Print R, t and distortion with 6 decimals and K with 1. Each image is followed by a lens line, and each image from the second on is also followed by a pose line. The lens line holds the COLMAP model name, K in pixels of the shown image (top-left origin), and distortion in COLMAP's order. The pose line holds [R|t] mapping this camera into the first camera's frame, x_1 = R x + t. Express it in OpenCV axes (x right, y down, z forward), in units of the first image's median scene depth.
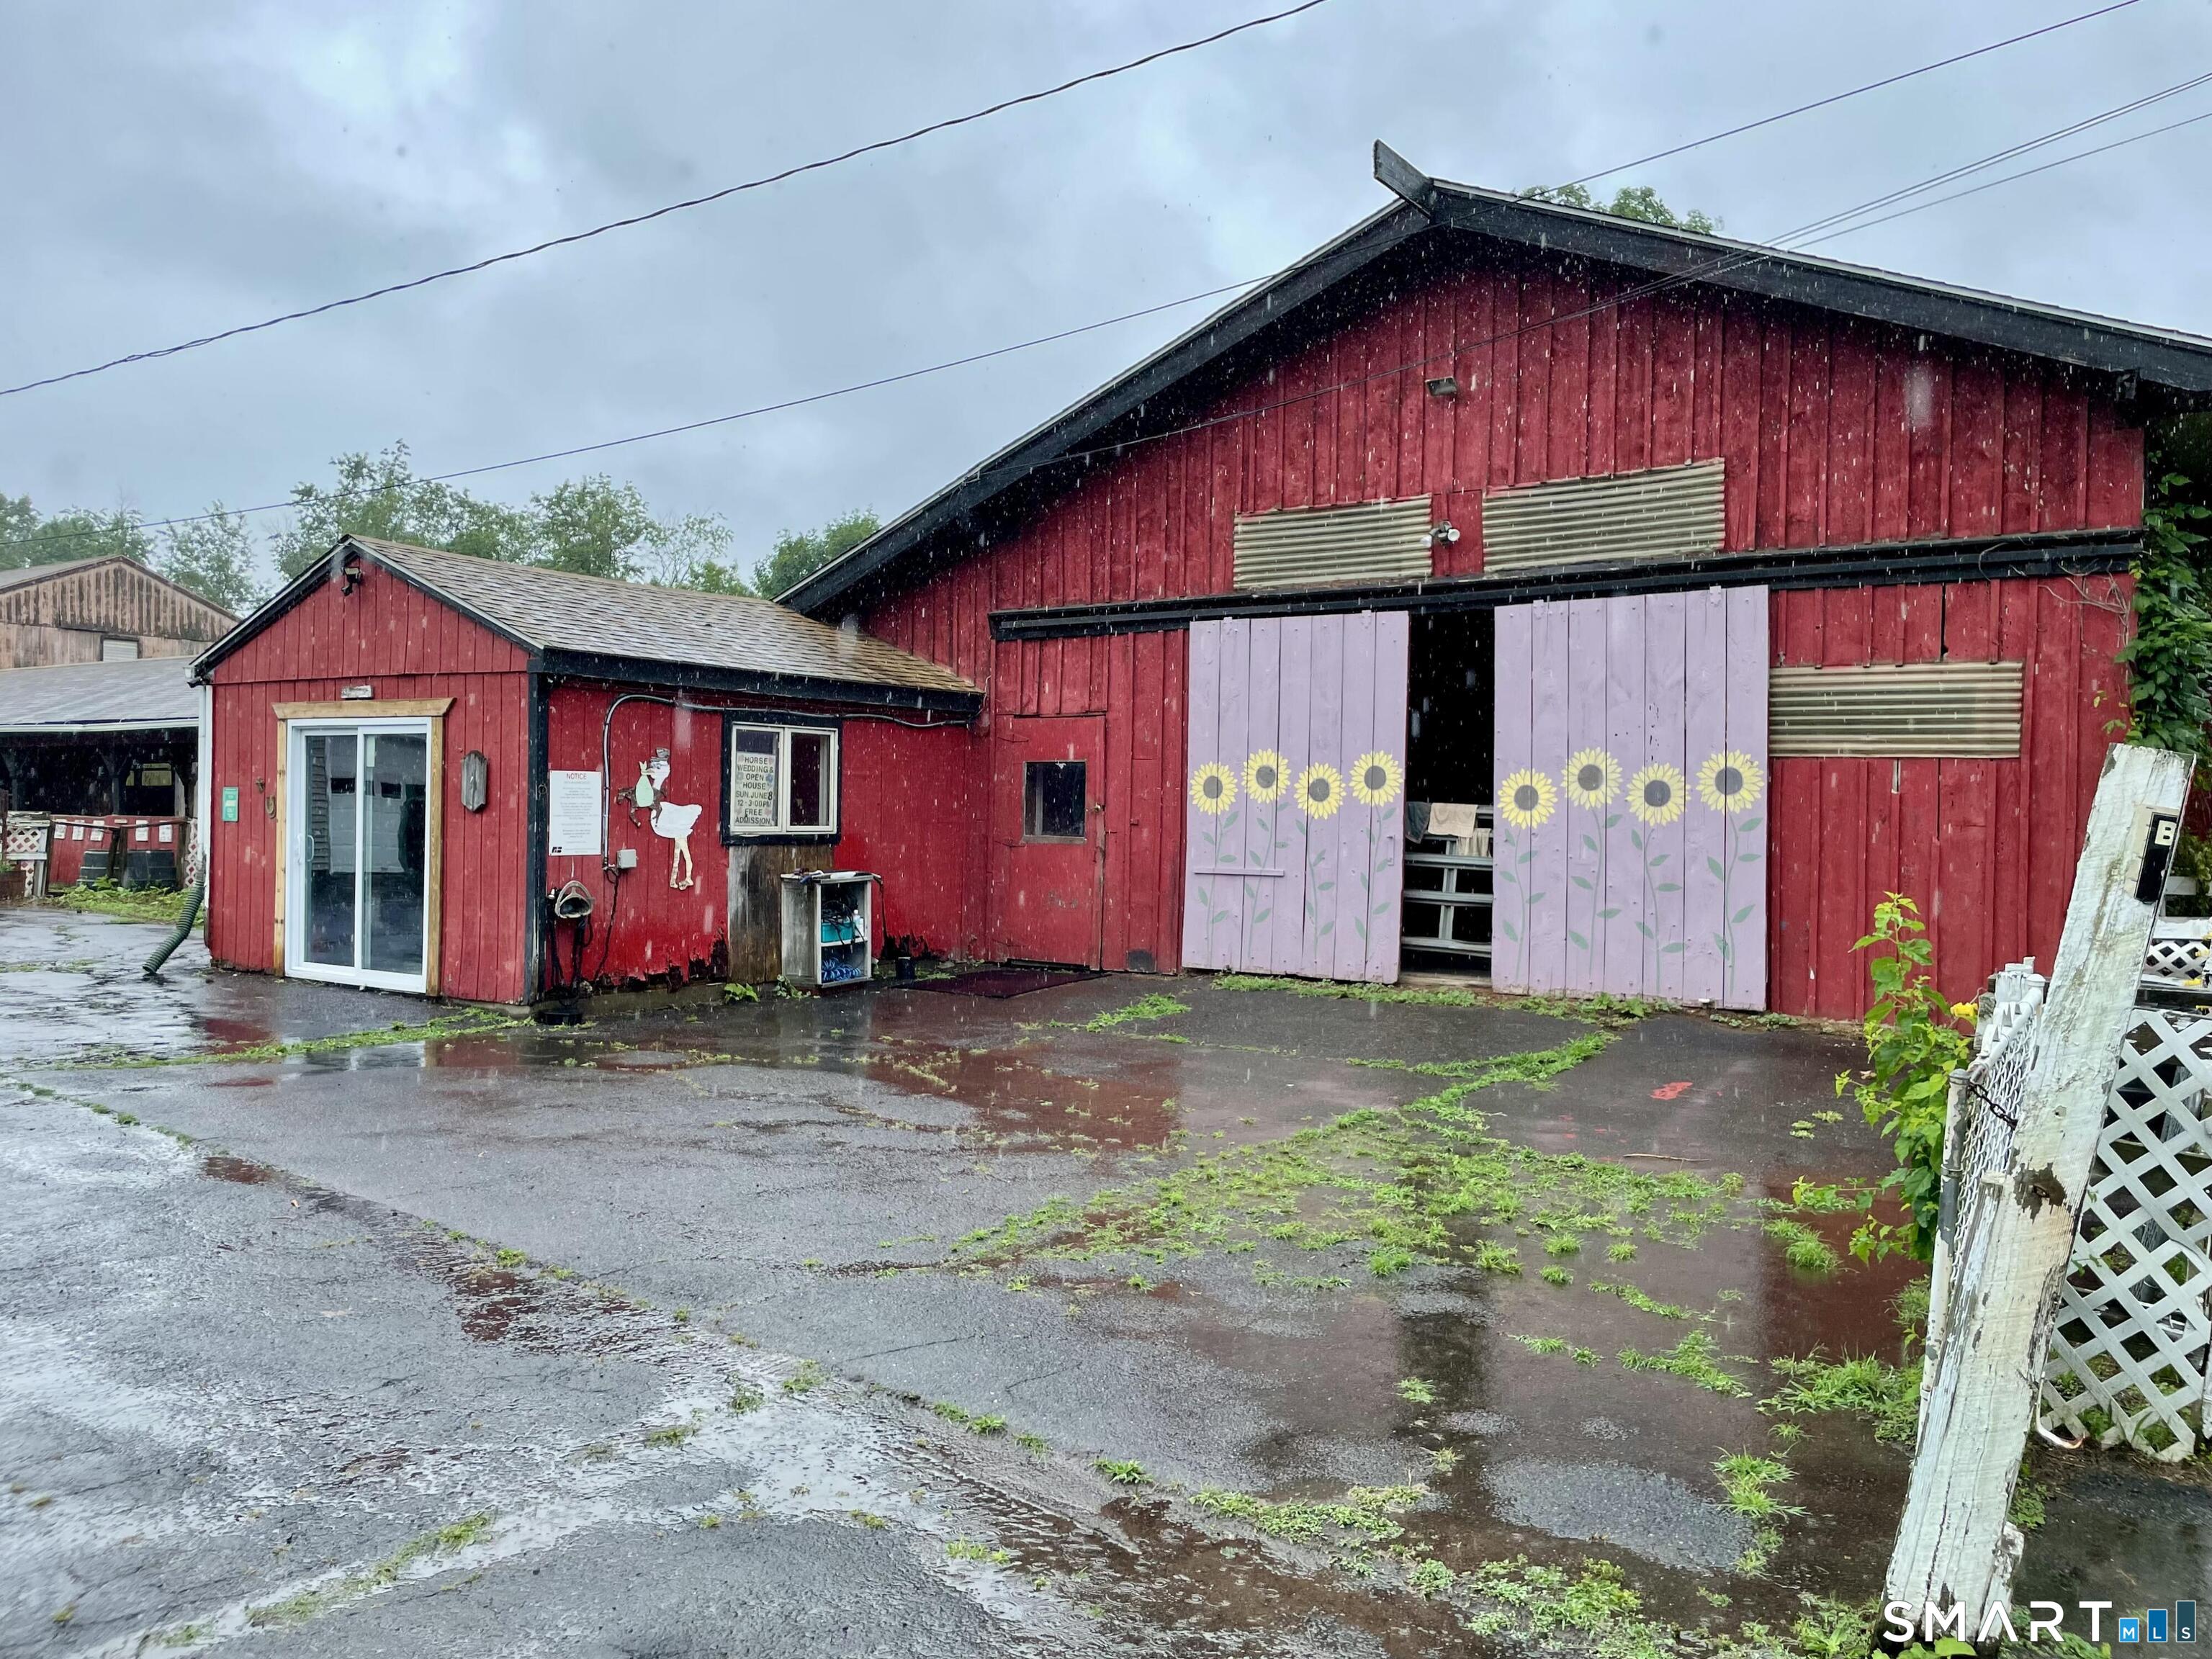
lens RADIAL K [[1668.4, 0, 1107.6], [0, 1668.4, 829.5], [0, 0, 1]] dist [0.028469, -0.009974]
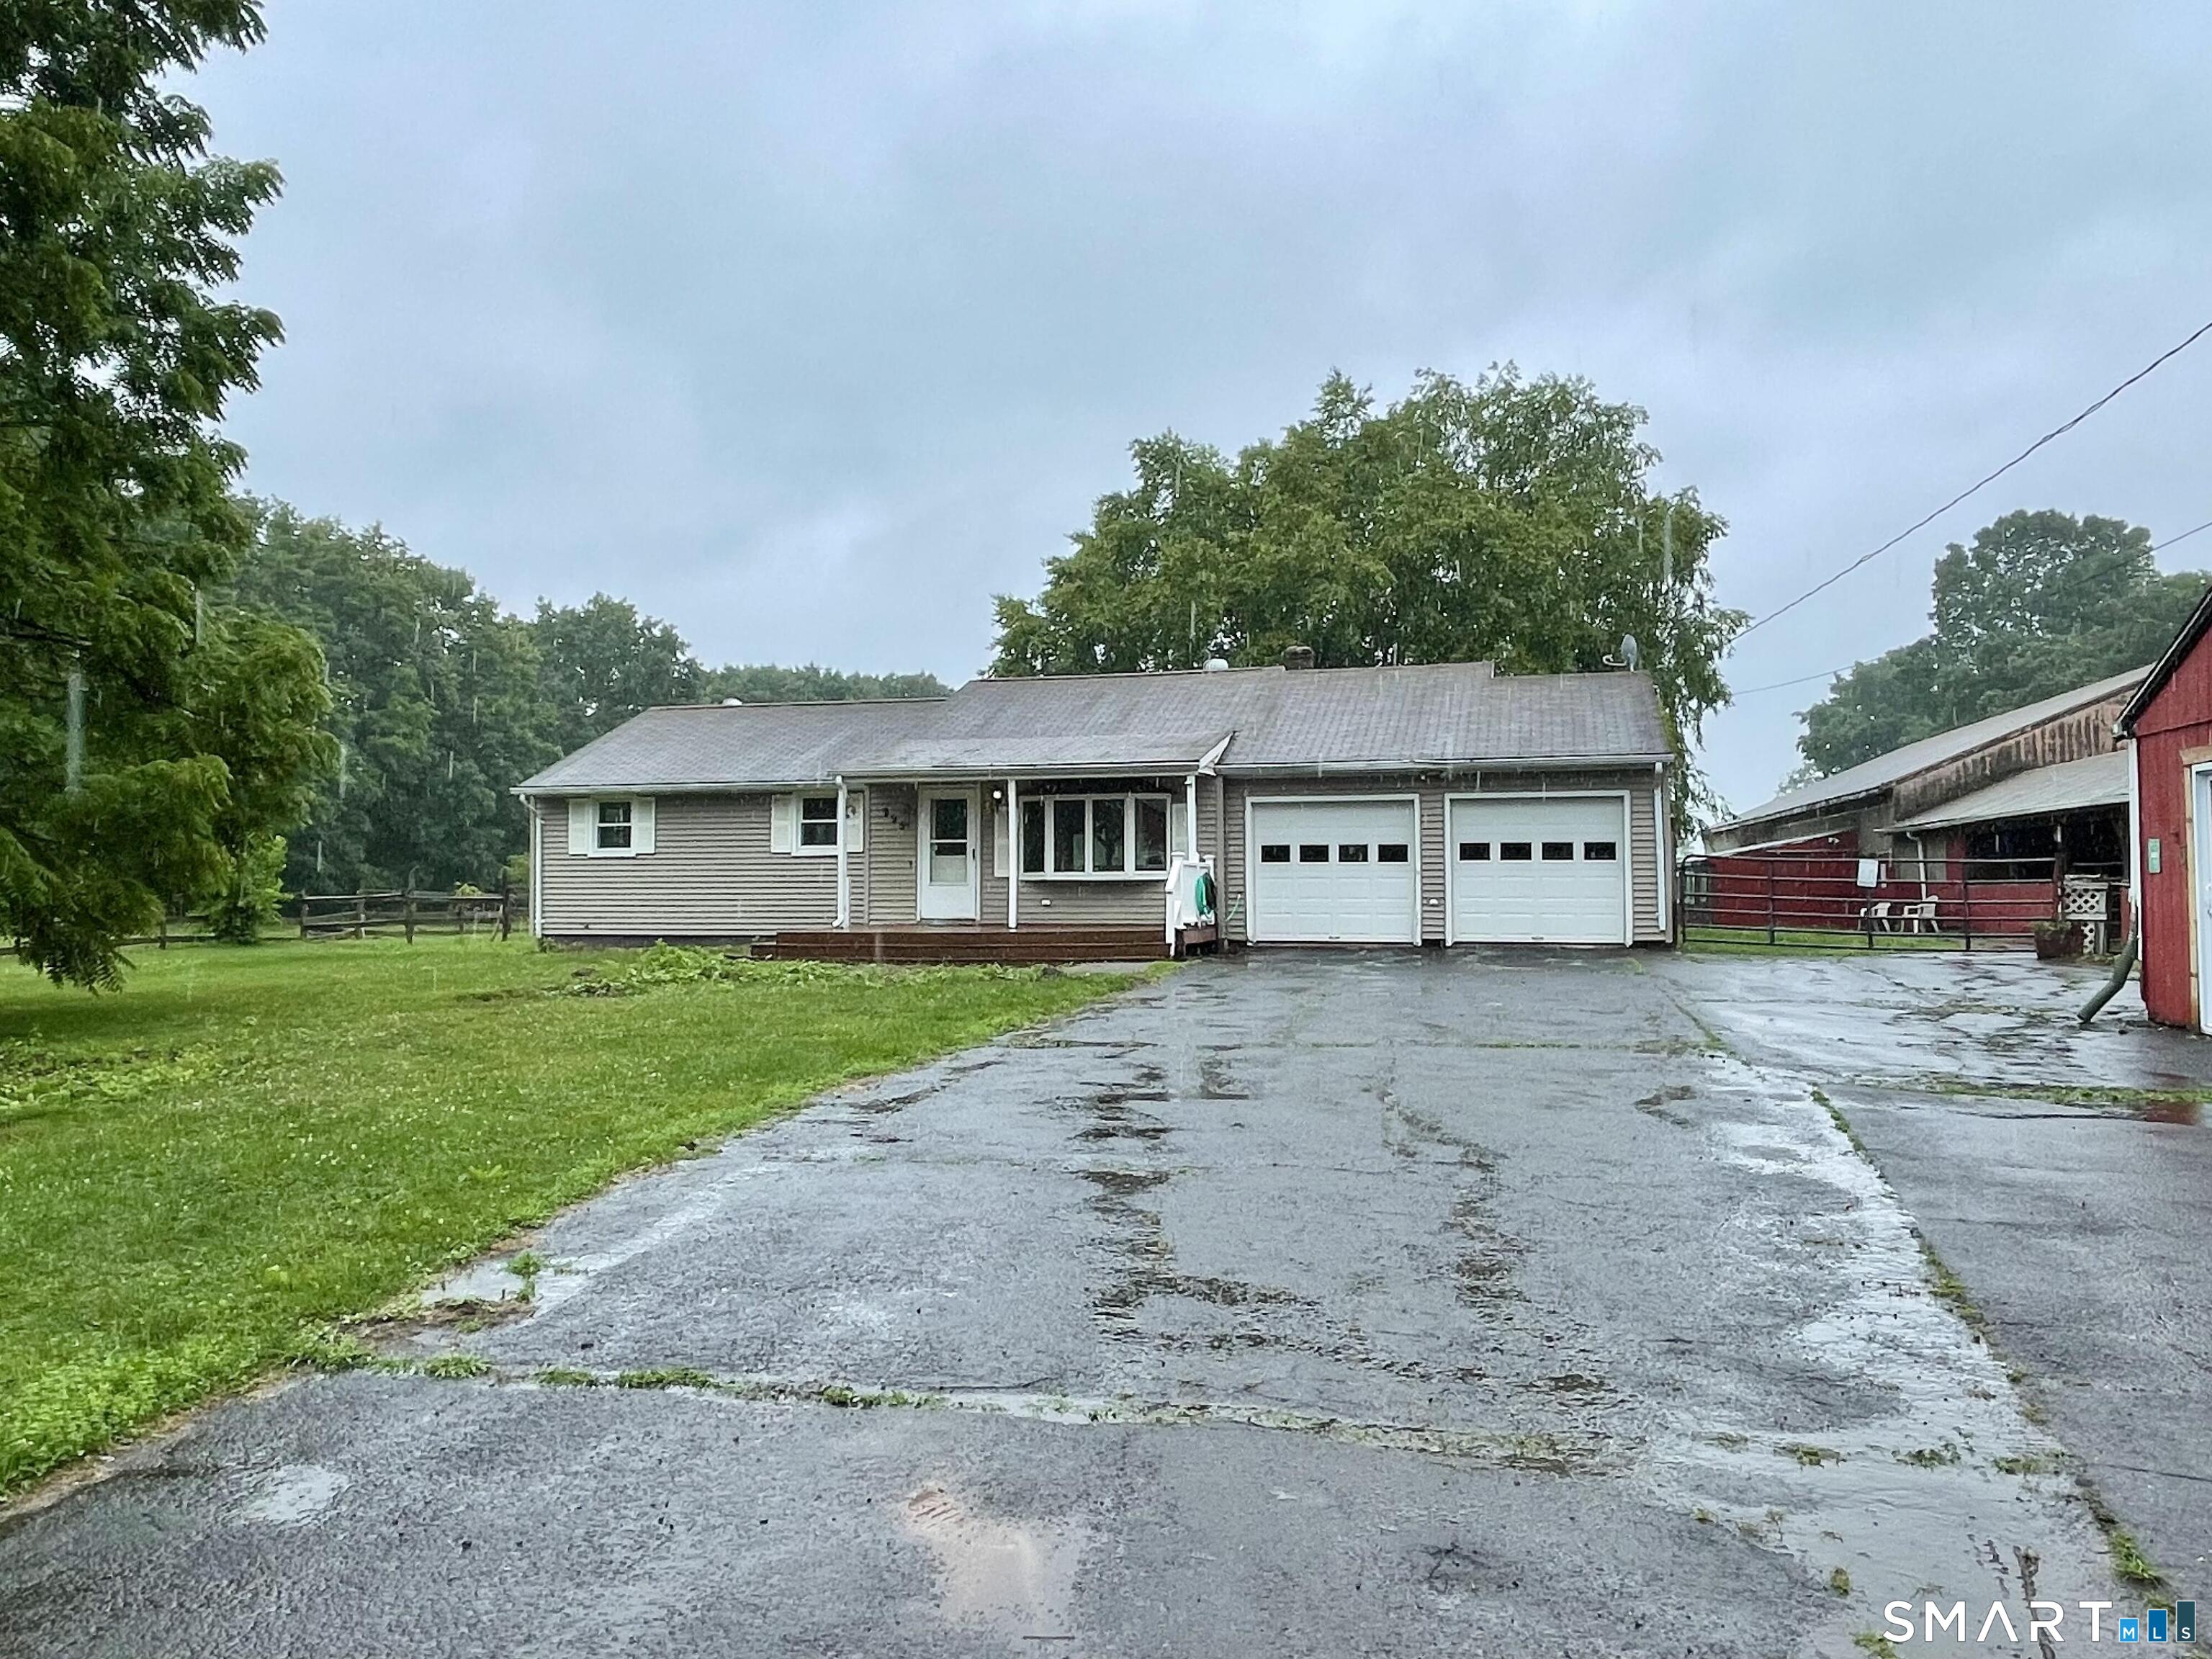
lens RADIAL K [[1594.8, 0, 1107.1], [0, 1594.8, 830.0], [0, 0, 1]] dist [0.006801, 0.003347]
pose [[0.384678, -0.044881, -0.921959, 0.112498], [0.004169, 0.998892, -0.046887, 0.011605], [0.923041, 0.014193, 0.384439, 0.068374]]
